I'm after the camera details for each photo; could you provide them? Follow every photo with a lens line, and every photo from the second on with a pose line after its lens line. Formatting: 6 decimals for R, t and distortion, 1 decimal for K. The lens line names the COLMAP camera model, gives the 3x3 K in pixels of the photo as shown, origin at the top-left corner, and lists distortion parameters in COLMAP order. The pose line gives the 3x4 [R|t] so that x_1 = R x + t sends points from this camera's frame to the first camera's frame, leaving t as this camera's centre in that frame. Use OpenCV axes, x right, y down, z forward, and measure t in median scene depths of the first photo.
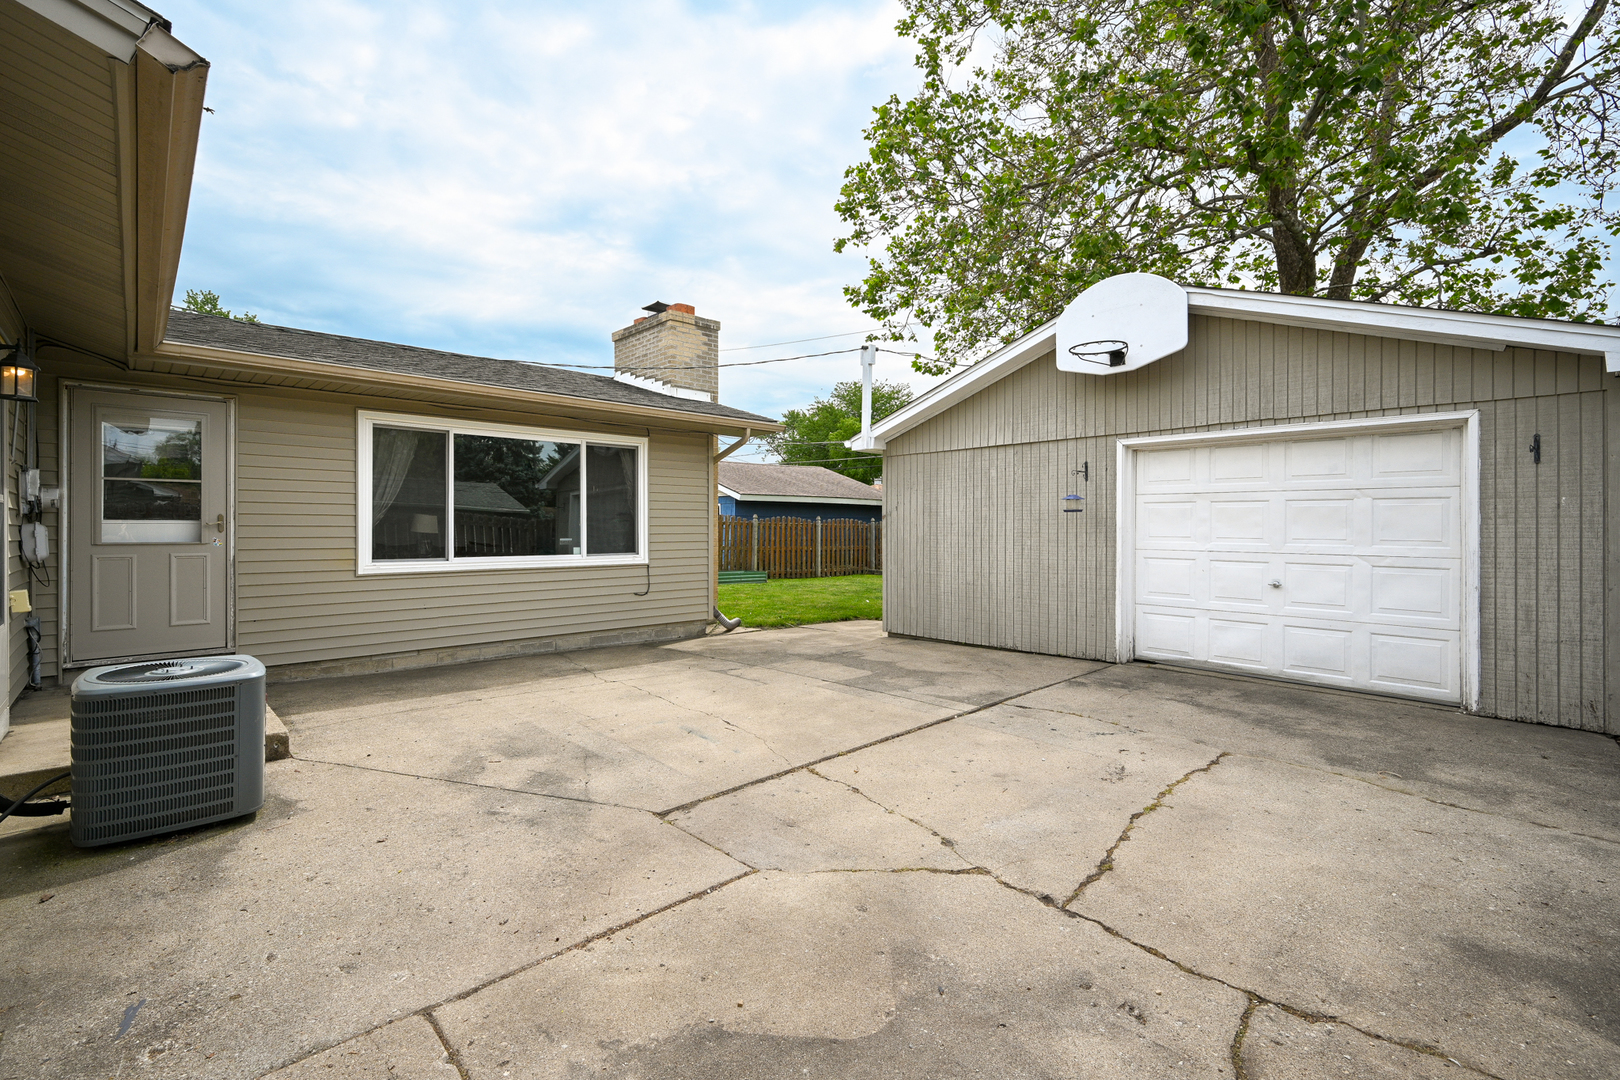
lens RADIAL K [[732.5, 0, 809.8], [0, 732.5, 526.3], [0, 0, 1]] dist [-0.001638, 0.000171]
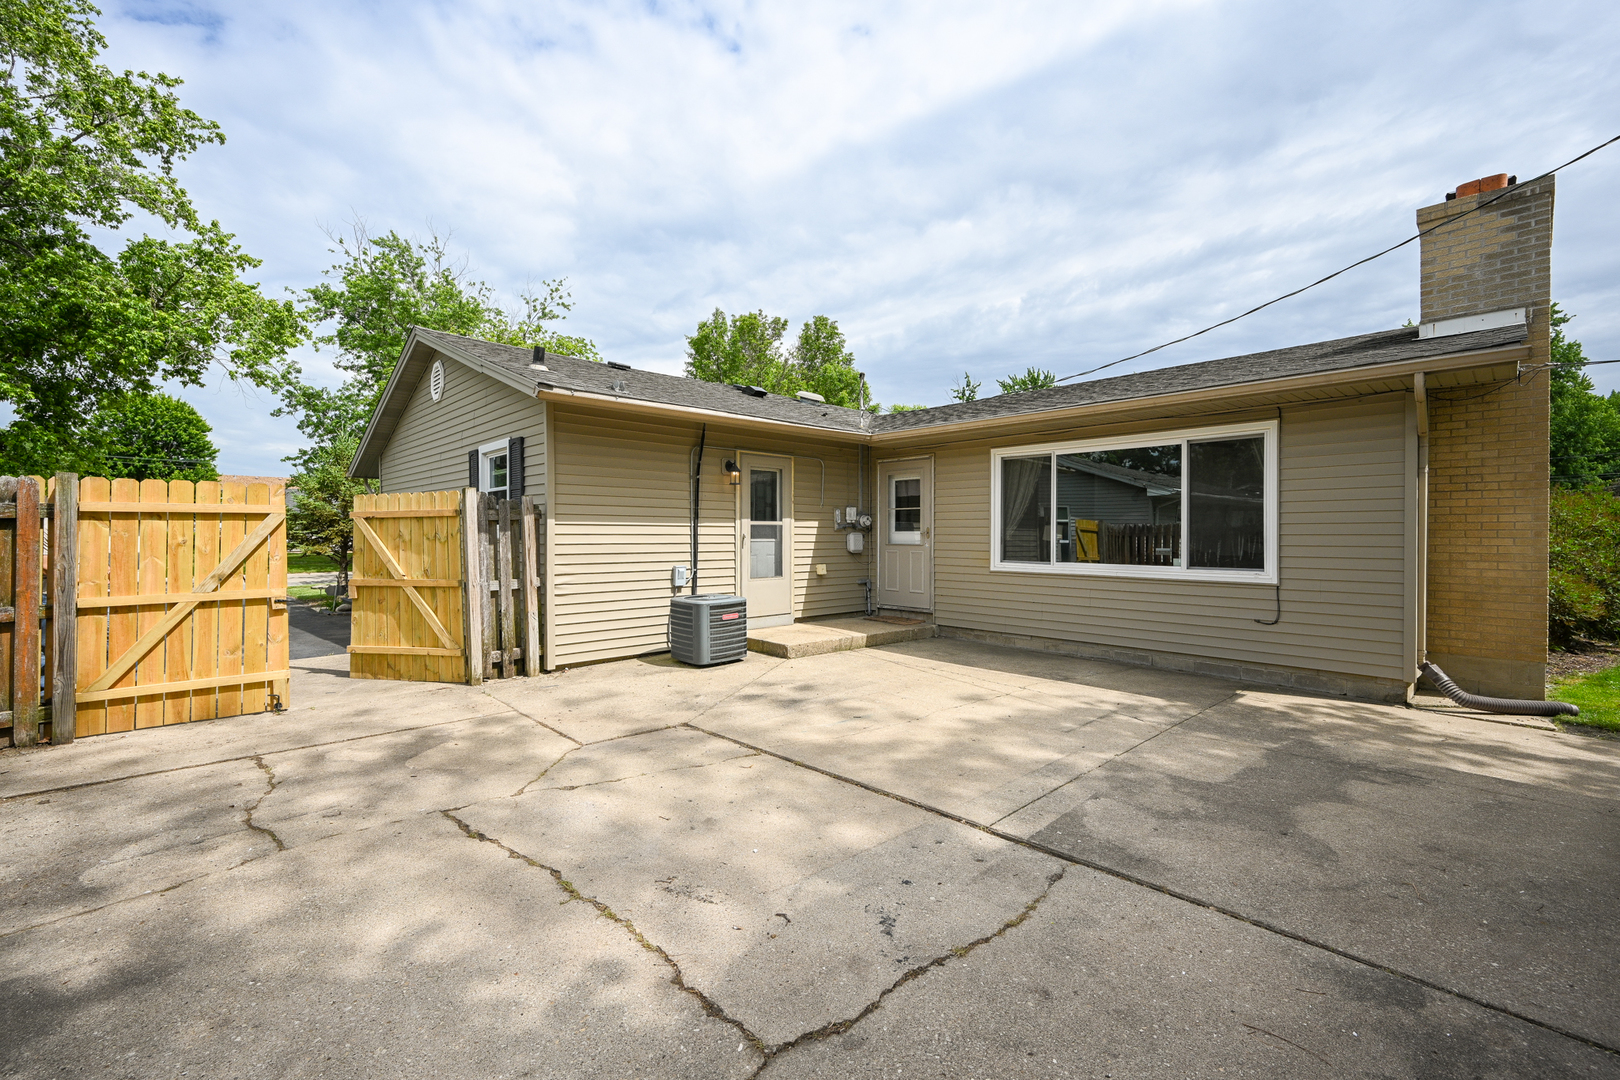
lens RADIAL K [[680.2, 0, 810.4], [0, 680.2, 535.1], [0, 0, 1]] dist [-0.003154, -0.000226]
pose [[-0.009868, 0.002827, -0.999947, 0.880581], [-0.000048, 0.999996, 0.002828, -0.004527], [0.999951, 0.000076, -0.009868, 0.926314]]
